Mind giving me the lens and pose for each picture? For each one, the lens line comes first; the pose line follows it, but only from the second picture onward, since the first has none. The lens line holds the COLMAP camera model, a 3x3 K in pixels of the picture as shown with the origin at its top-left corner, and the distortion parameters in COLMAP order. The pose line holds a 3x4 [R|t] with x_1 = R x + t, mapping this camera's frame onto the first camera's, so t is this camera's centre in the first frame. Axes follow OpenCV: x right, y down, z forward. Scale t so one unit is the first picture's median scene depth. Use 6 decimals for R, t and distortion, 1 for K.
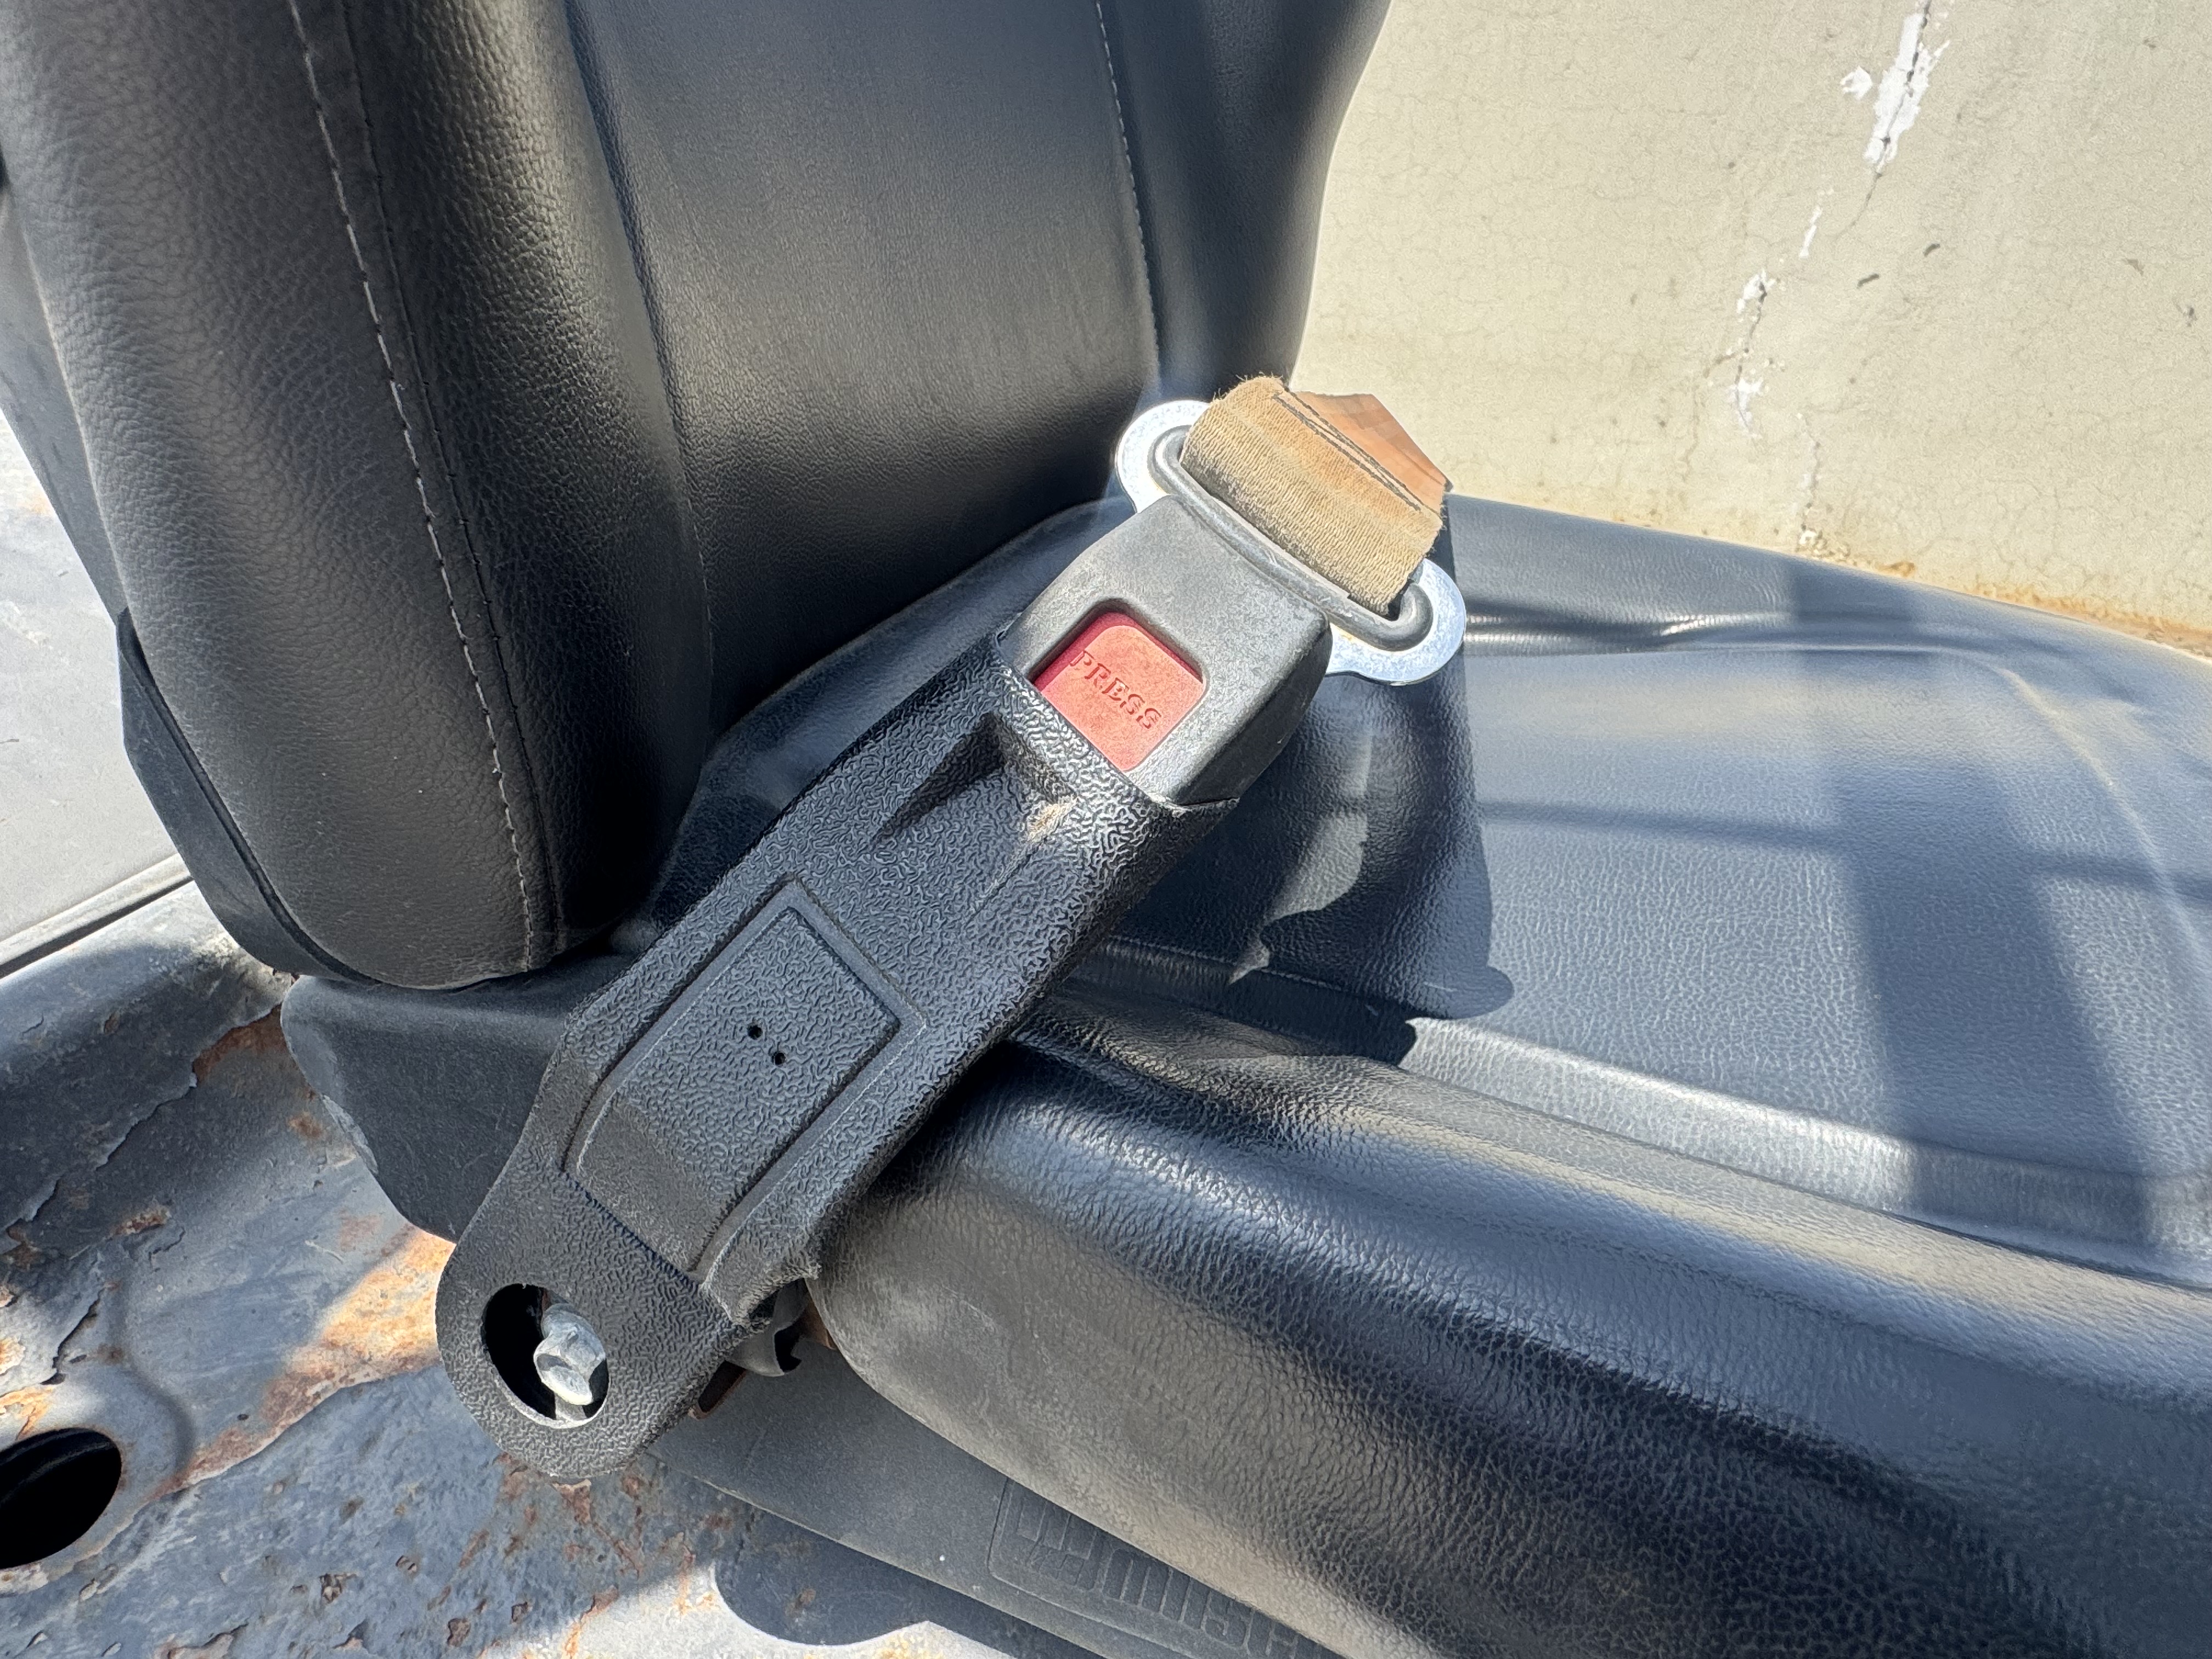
lens RADIAL K [[1267.6, 0, 1106.0], [0, 1267.6, 829.5], [0, 0, 1]] dist [0.000440, -0.002882]
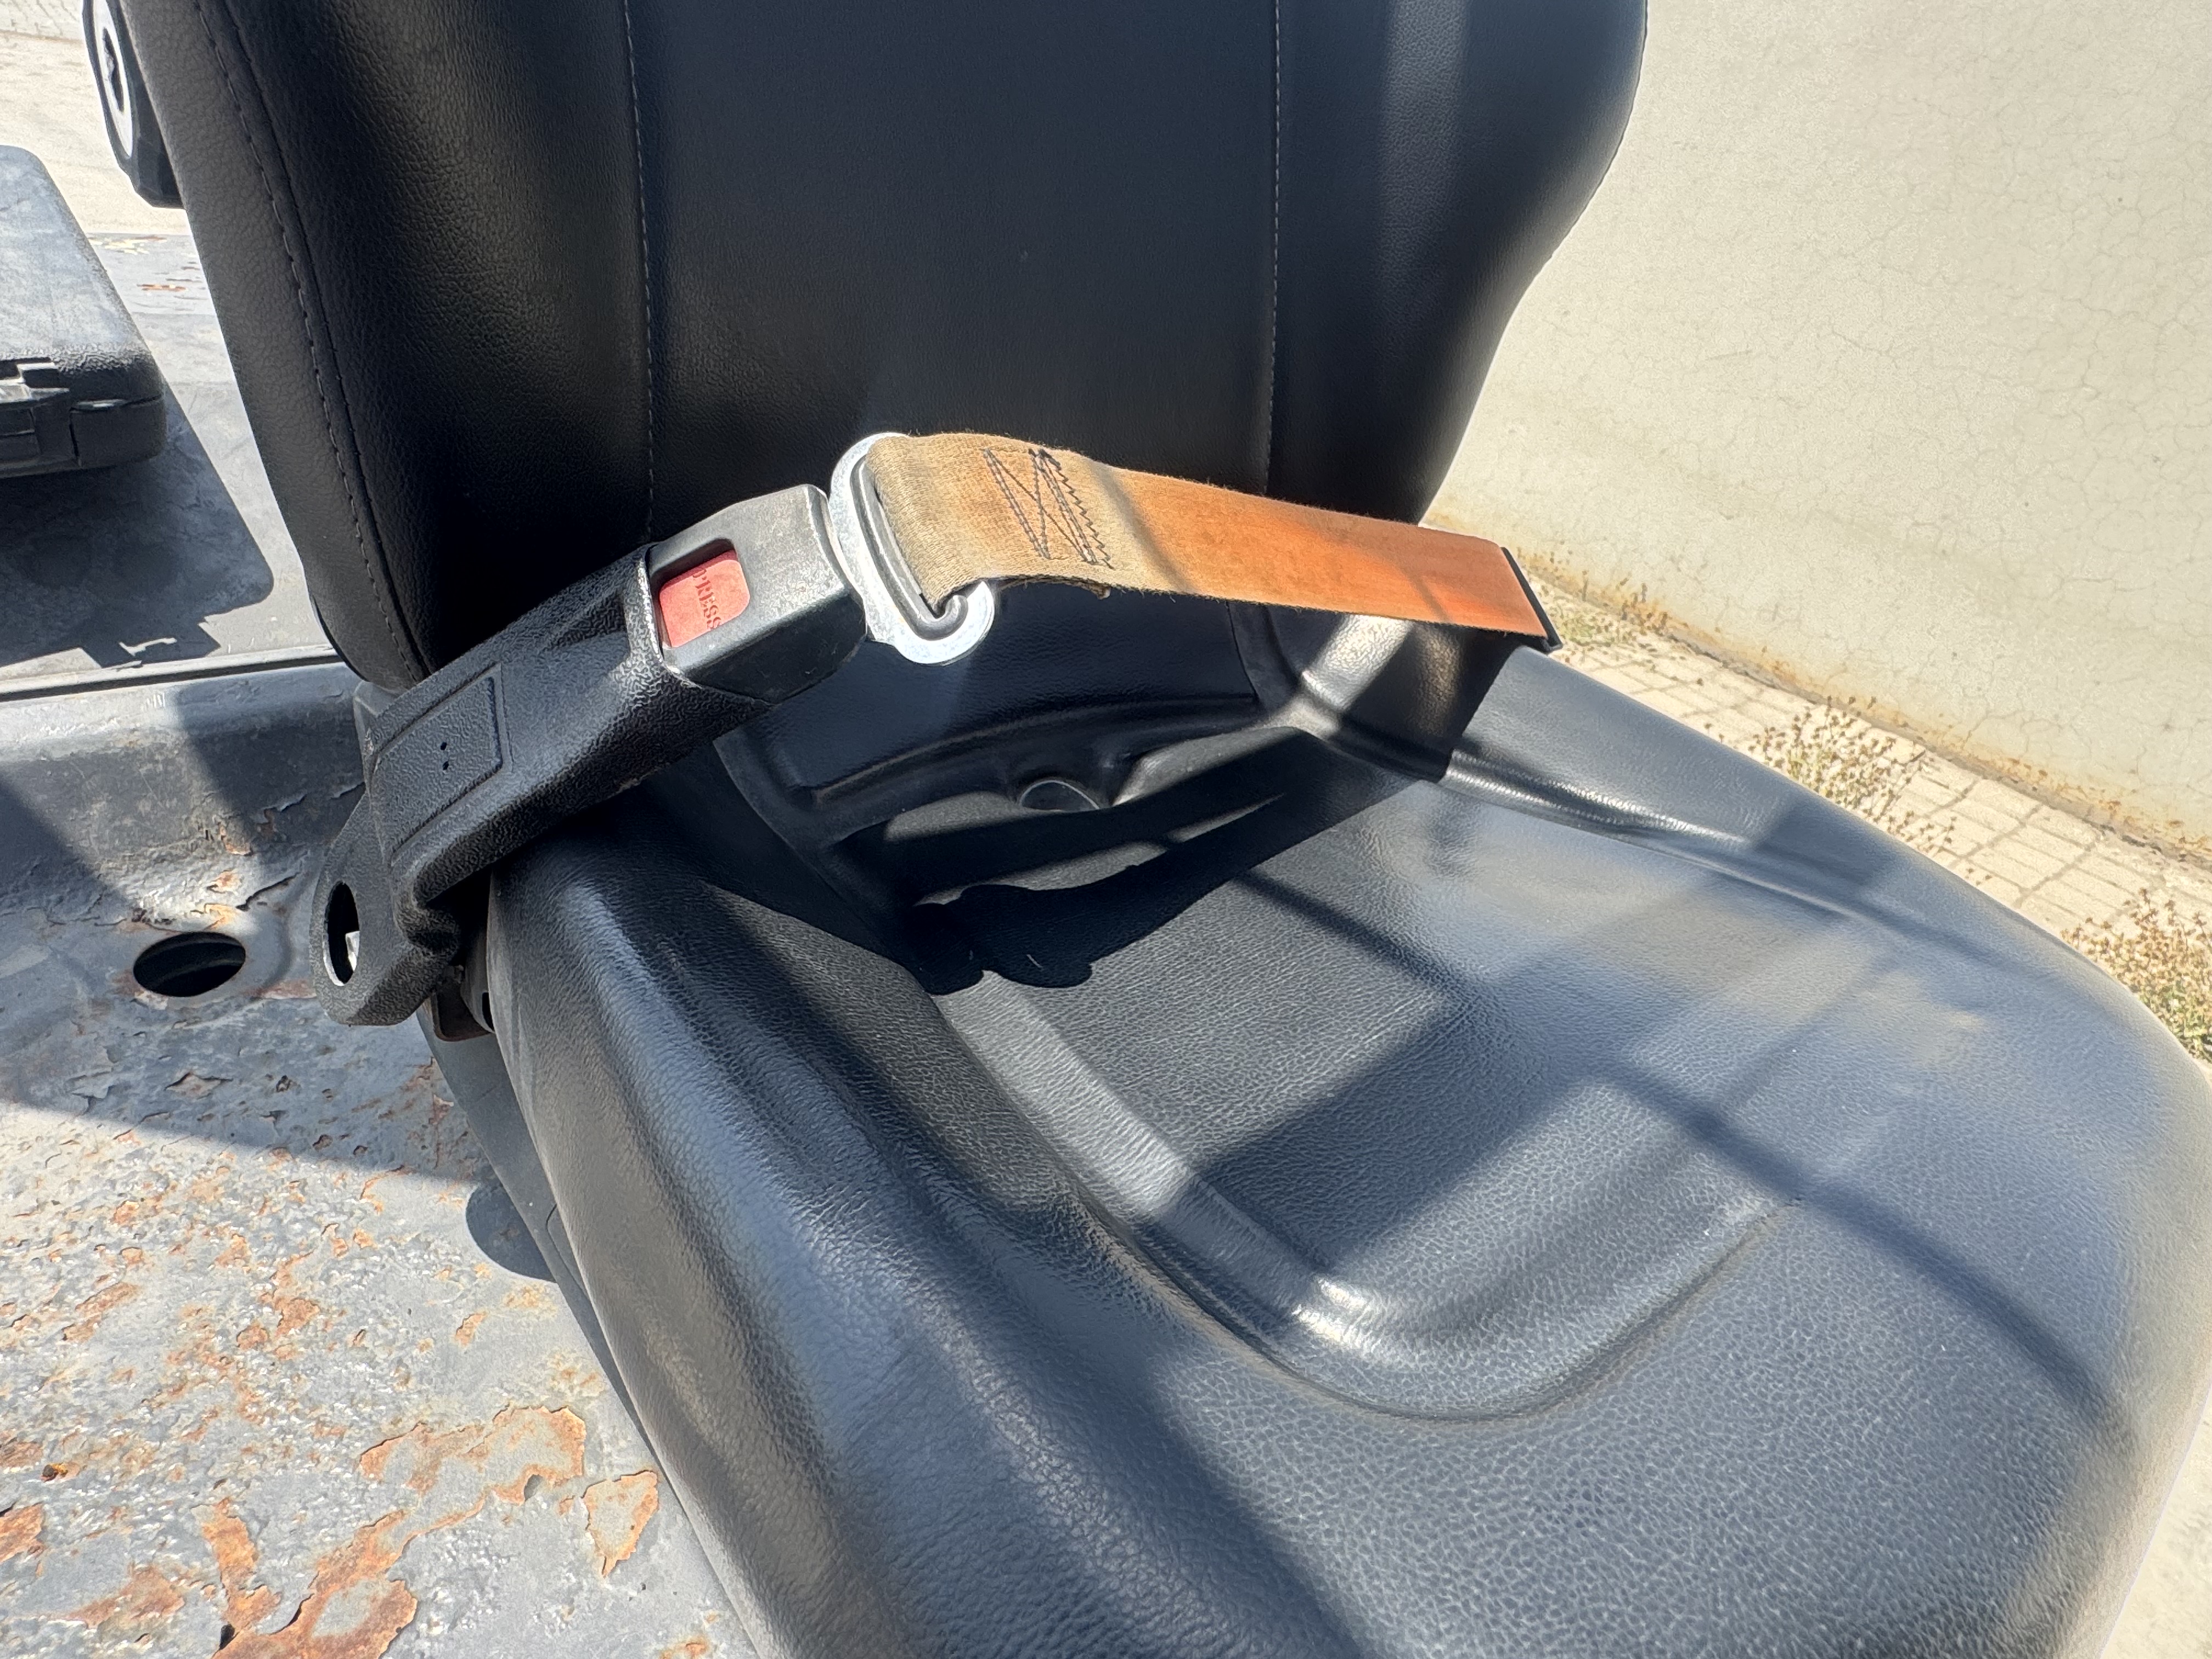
lens RADIAL K [[1264.7, 0, 1109.2], [0, 1264.7, 830.8], [0, 0, 1]] dist [0.000553, 0.000884]
pose [[0.876366, 0.321614, -0.358534, 0.649002], [-0.344570, 0.938760, -0.000143, -0.013732], [0.336531, 0.123666, 0.933517, -0.092216]]
